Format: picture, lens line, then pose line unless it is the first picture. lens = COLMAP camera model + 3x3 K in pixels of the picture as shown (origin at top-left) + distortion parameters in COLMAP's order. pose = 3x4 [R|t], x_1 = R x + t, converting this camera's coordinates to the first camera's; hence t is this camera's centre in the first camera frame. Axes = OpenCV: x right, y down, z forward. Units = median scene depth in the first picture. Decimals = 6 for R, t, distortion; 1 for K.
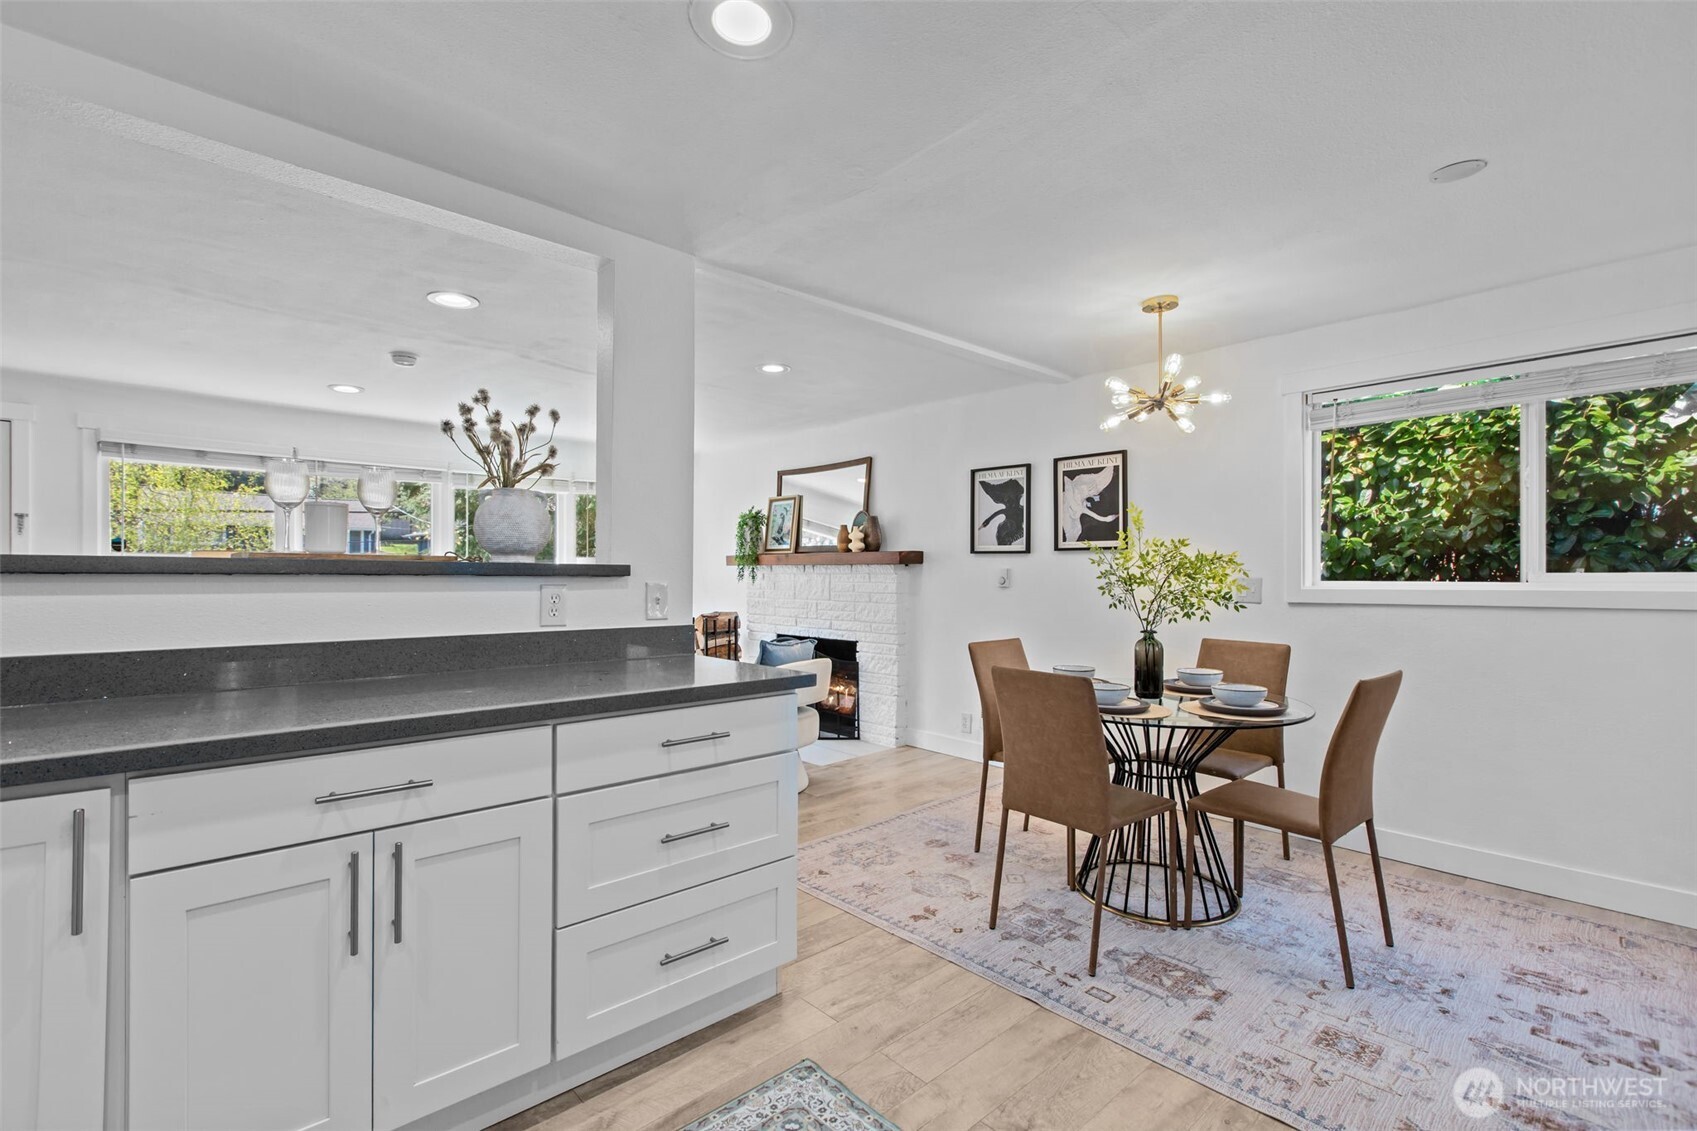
lens RADIAL K [[768.9, 0, 841.4], [0, 768.9, 577.5], [0, 0, 1]] dist [0.008217, -0.001869]
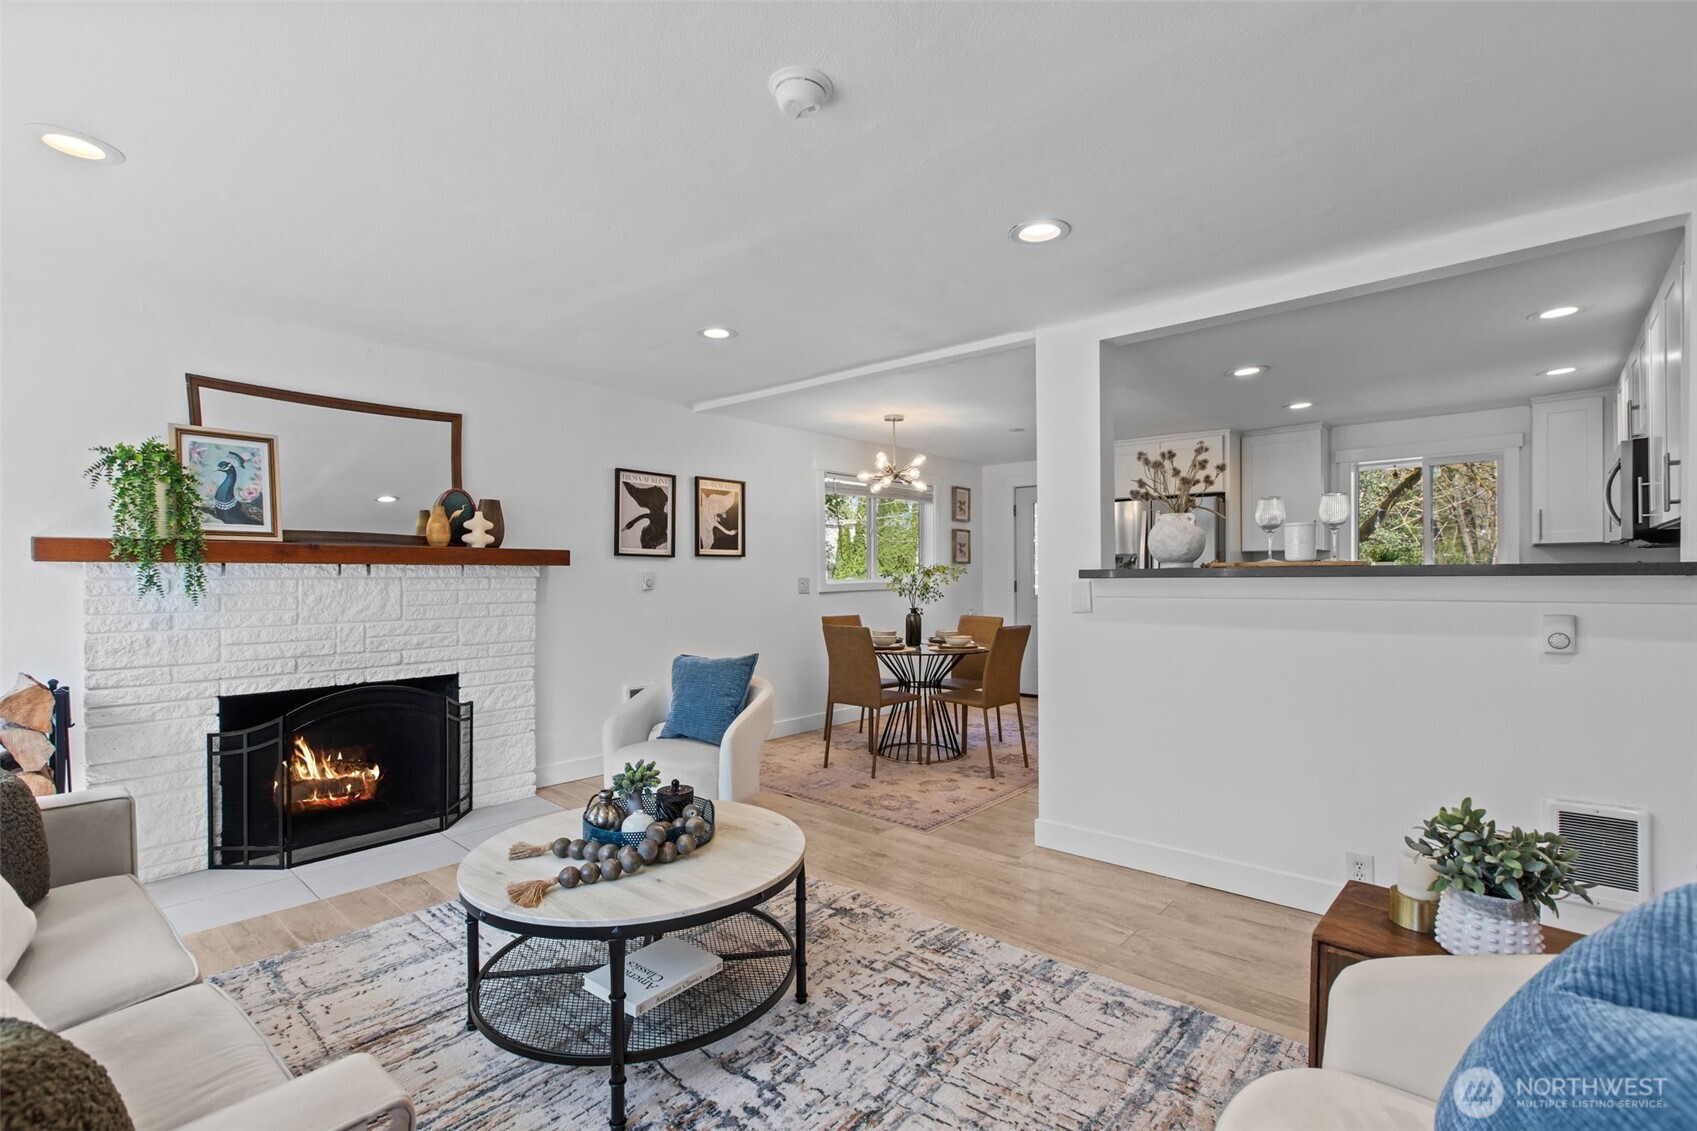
lens RADIAL K [[768.9, 0, 831.6], [0, 768.9, 584.9], [0, 0, 1]] dist [0.008217, -0.001869]
pose [[-0.095181, -0.015142, 0.995345, -0.901446], [0.008599, 0.999834, 0.016033, -0.008609], [-0.995423, 0.010085, -0.095035, 0.918449]]
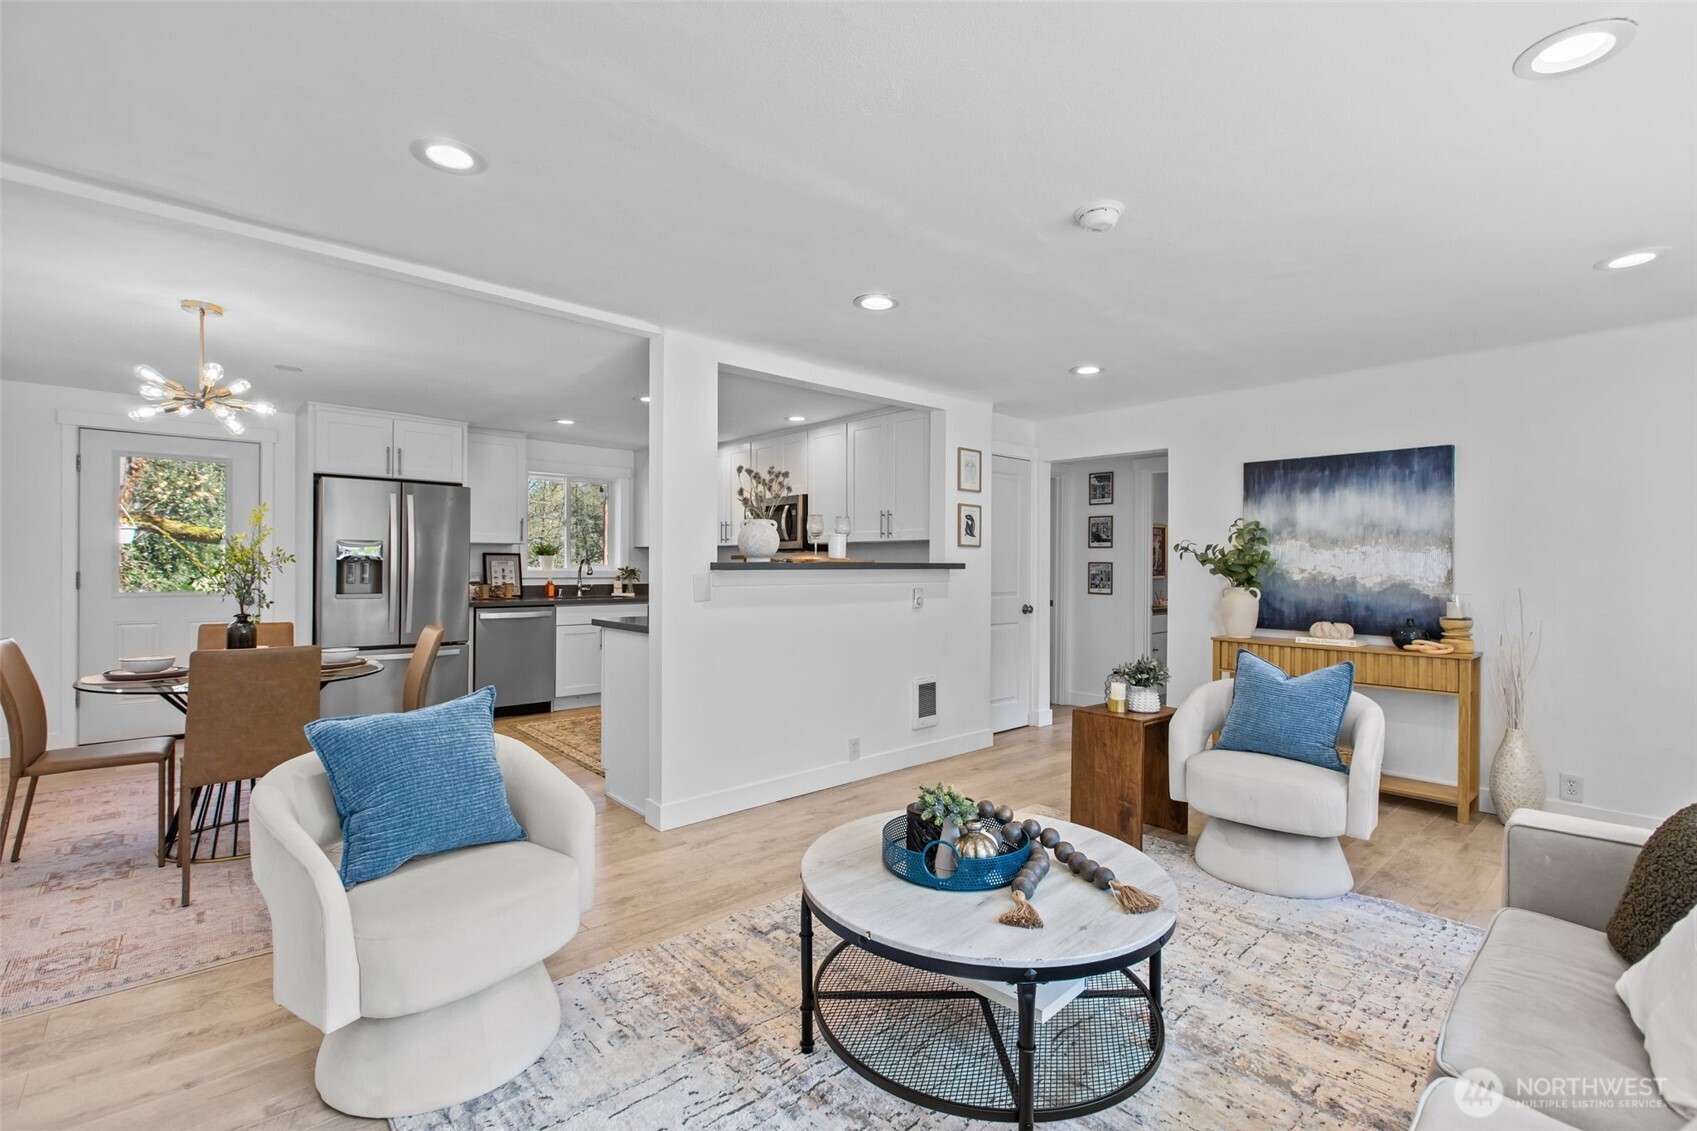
lens RADIAL K [[768.9, 0, 839.4], [0, 768.9, 555.1], [0, 0, 1]] dist [0.008217, -0.001869]
pose [[-0.999792, -0.009753, 0.017907, -0.335399], [-0.009903, 0.999917, -0.008272, -0.011218], [-0.017825, -0.008447, -0.999805, 1.441807]]
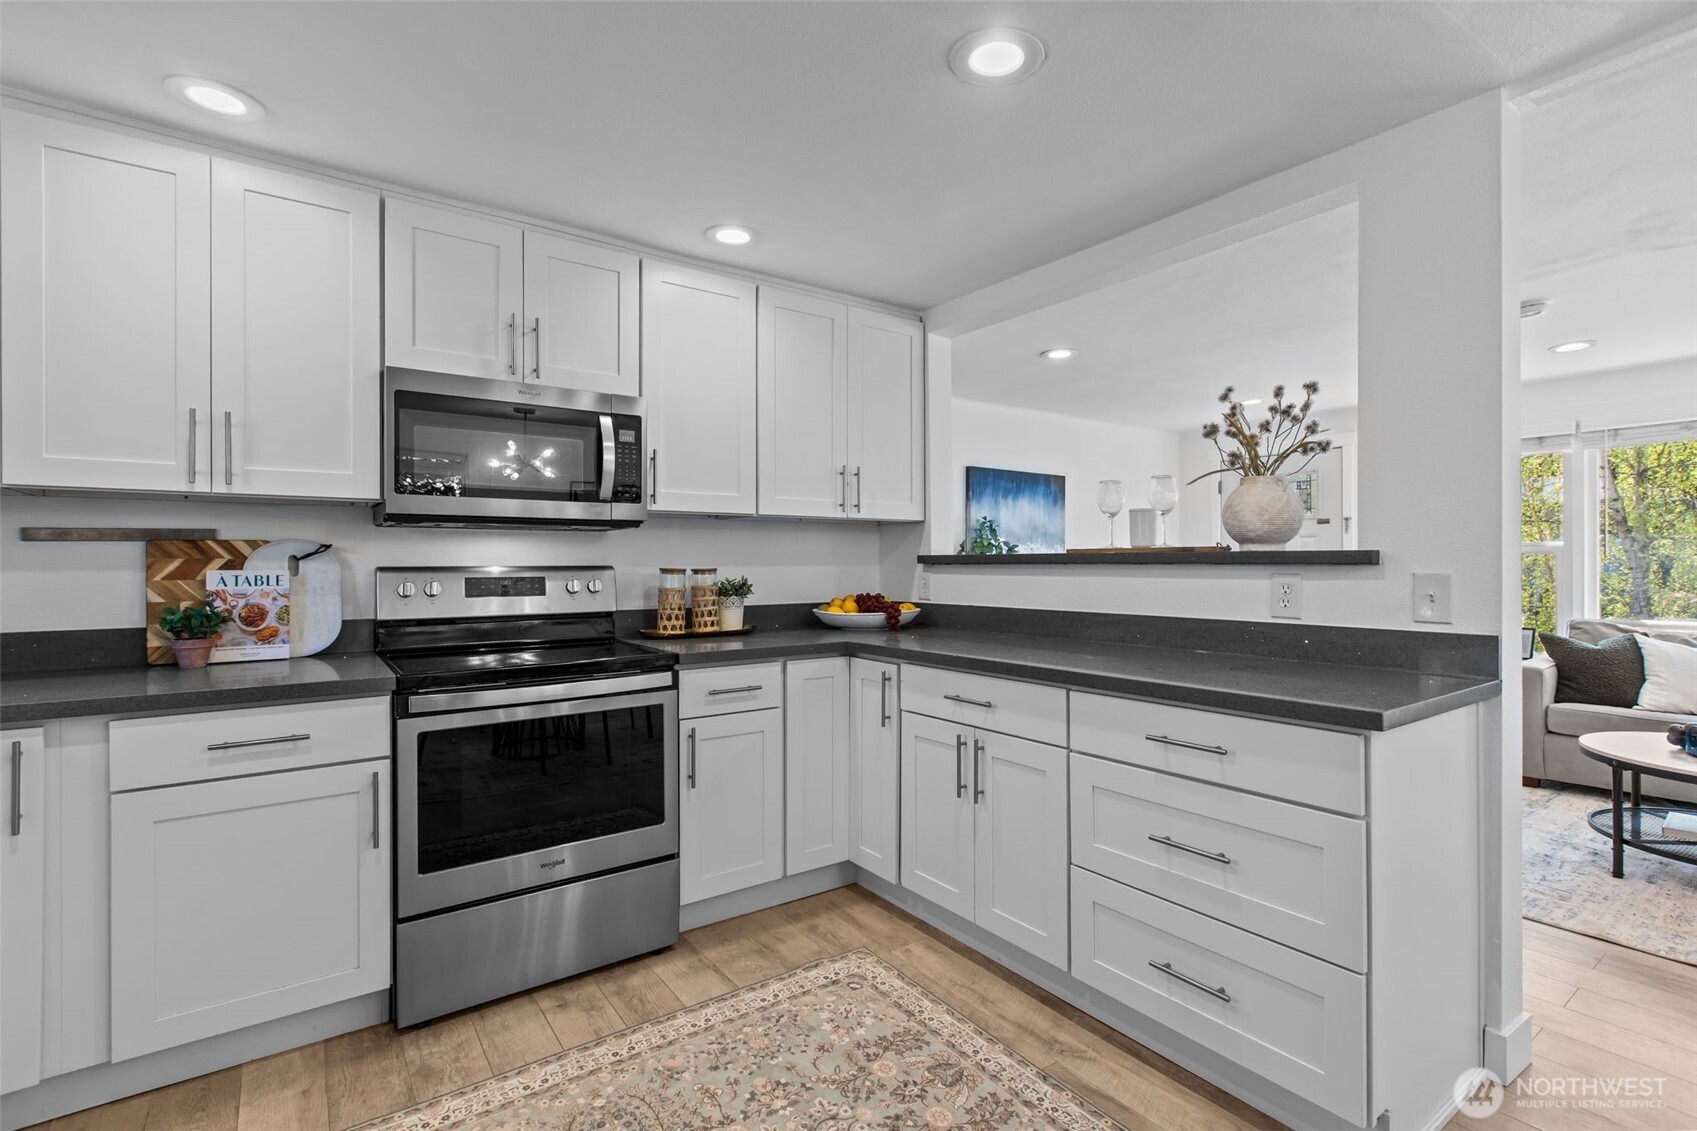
lens RADIAL K [[768.9, 0, 837.6], [0, 768.9, 564.5], [0, 0, 1]] dist [0.008217, -0.001869]
pose [[-0.118416, -0.001424, -0.992963, 0.329801], [-0.000905, 0.999999, -0.001327, 0.000195], [0.992964, 0.000742, -0.118417, 0.306290]]
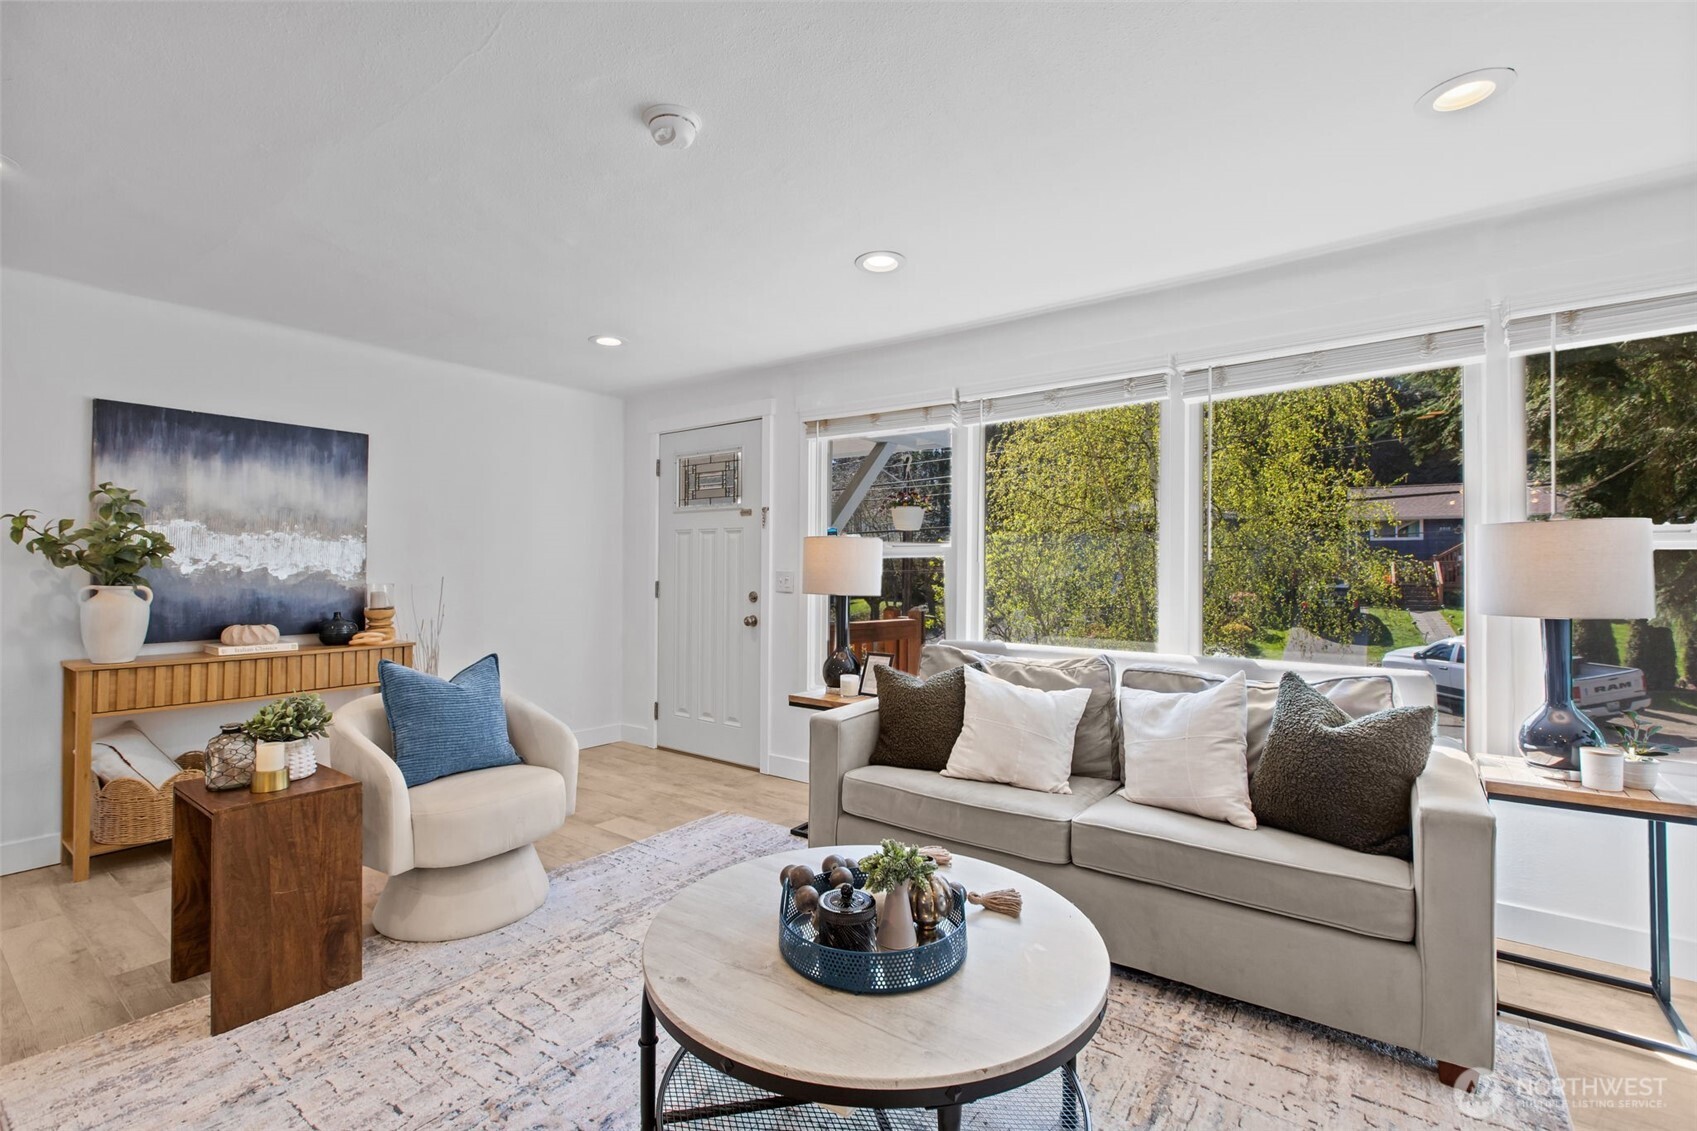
lens RADIAL K [[768.9, 0, 834.1], [0, 768.9, 554.8], [0, 0, 1]] dist [0.008217, -0.001869]
pose [[0.181699, -0.014528, -0.983247, -0.057261], [-0.009128, 0.999823, -0.016460, -0.004670], [0.983312, 0.011966, 0.181534, 0.905736]]
